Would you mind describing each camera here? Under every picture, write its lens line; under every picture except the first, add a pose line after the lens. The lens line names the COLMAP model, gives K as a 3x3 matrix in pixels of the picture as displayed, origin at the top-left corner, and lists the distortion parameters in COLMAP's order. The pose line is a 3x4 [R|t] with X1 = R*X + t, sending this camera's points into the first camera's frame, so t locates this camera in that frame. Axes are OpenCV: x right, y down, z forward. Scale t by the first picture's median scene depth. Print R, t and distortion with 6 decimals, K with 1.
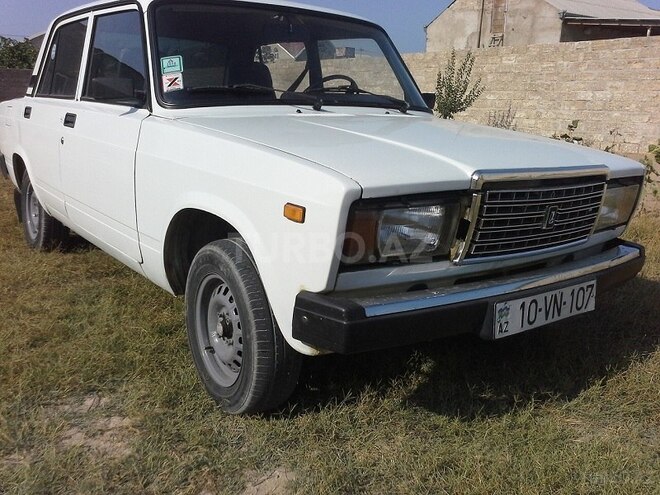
lens RADIAL K [[659.4, 0, 329.6], [0, 659.4, 227.8], [0, 0, 1]] dist [-0.004957, -0.008448]
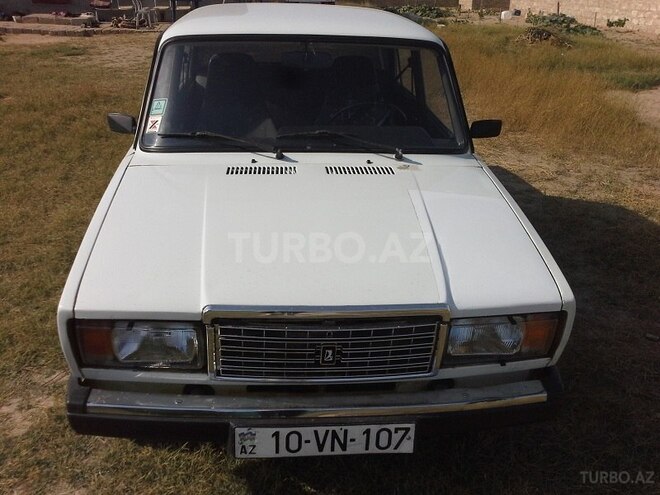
lens RADIAL K [[651.8, 0, 330.0], [0, 651.8, 247.5], [0, 0, 1]] dist [0.014013, -0.002283]
pose [[0.830888, 0.208992, -0.515701, 0.758631], [-0.101068, 0.968054, 0.229473, -0.364289], [0.547184, -0.138546, 0.825467, 0.255384]]
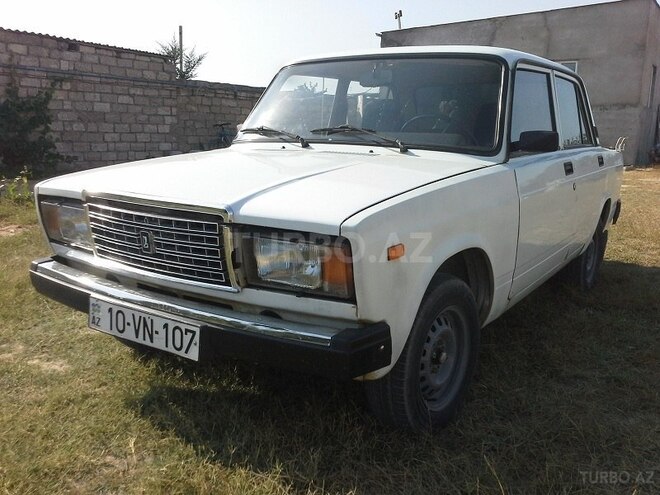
lens RADIAL K [[651.8, 0, 330.0], [0, 651.8, 247.5], [0, 0, 1]] dist [0.014013, -0.002283]
pose [[0.293997, 0.144117, -0.944879, 1.364246], [-0.197063, 0.976468, 0.087620, -0.151567], [0.935271, 0.160440, 0.315479, 0.920702]]
